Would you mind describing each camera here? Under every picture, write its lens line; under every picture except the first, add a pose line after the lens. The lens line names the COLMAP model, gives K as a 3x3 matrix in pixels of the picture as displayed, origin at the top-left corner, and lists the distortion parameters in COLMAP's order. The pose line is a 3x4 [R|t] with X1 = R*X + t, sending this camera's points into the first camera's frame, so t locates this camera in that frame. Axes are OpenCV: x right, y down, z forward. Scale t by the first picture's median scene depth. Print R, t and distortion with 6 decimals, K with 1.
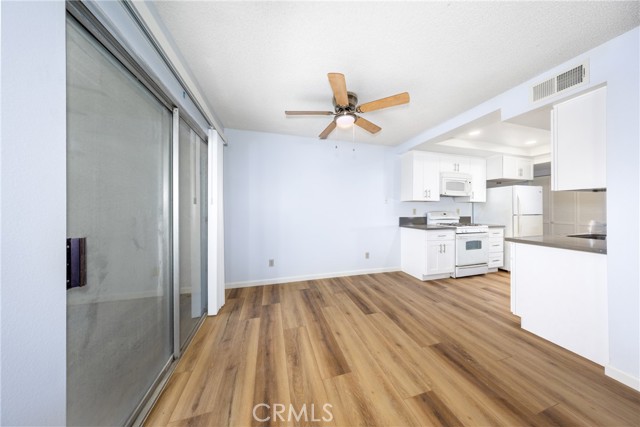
lens RADIAL K [[189.3, 0, 324.0], [0, 189.3, 209.6], [0, 0, 1]] dist [-0.004983, -0.000132]
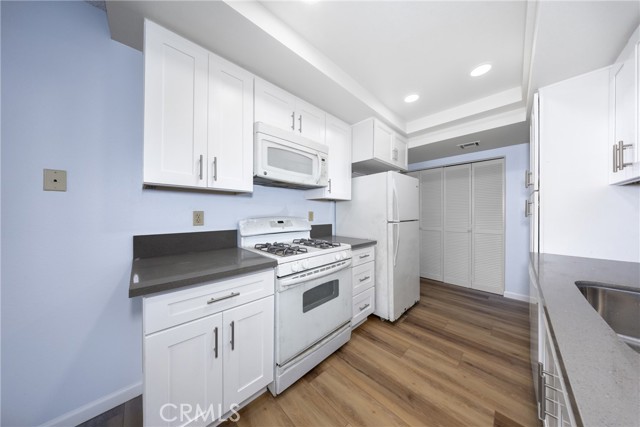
lens RADIAL K [[189.3, 0, 314.6], [0, 189.3, 213.0], [0, 0, 1]] dist [-0.004983, -0.000132]
pose [[0.902262, -0.004244, 0.431168, 0.683939], [0.003902, 0.999991, 0.001679, -0.000814], [-0.431171, 0.000168, 0.902270, 0.710051]]
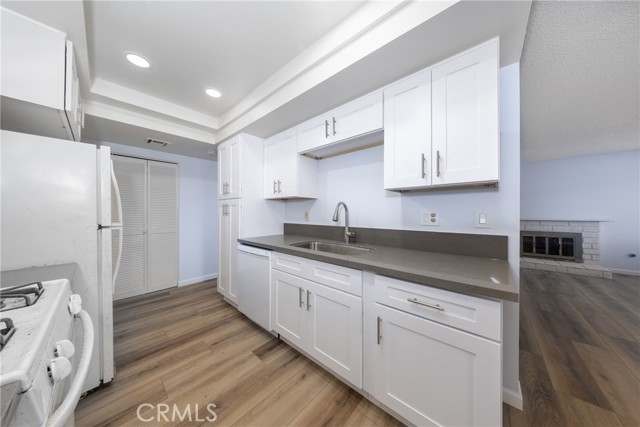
lens RADIAL K [[189.3, 0, 323.3], [0, 189.3, 211.1], [0, 0, 1]] dist [-0.004983, -0.000132]
pose [[-0.519762, 0.007477, 0.854278, 0.593077], [-0.005345, 0.999914, -0.012003, 0.002156], [-0.854294, -0.010805, -0.519678, 1.025805]]
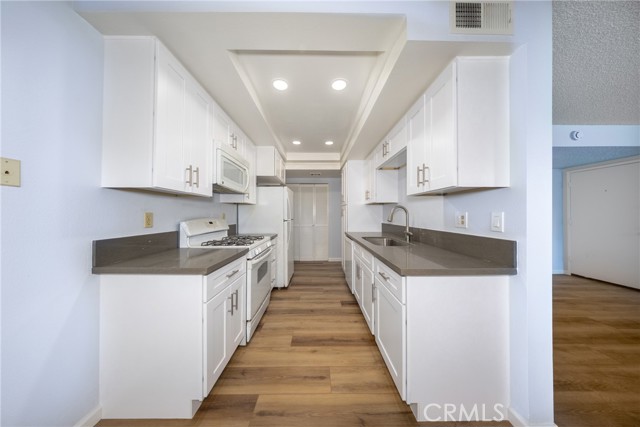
lens RADIAL K [[189.3, 0, 324.6], [0, 189.3, 212.3], [0, 0, 1]] dist [-0.004983, -0.000132]
pose [[0.267852, 0.007344, 0.963432, 0.273972], [-0.001726, 0.999973, -0.007142, -0.004825], [-0.963459, 0.000250, 0.267857, 0.729426]]
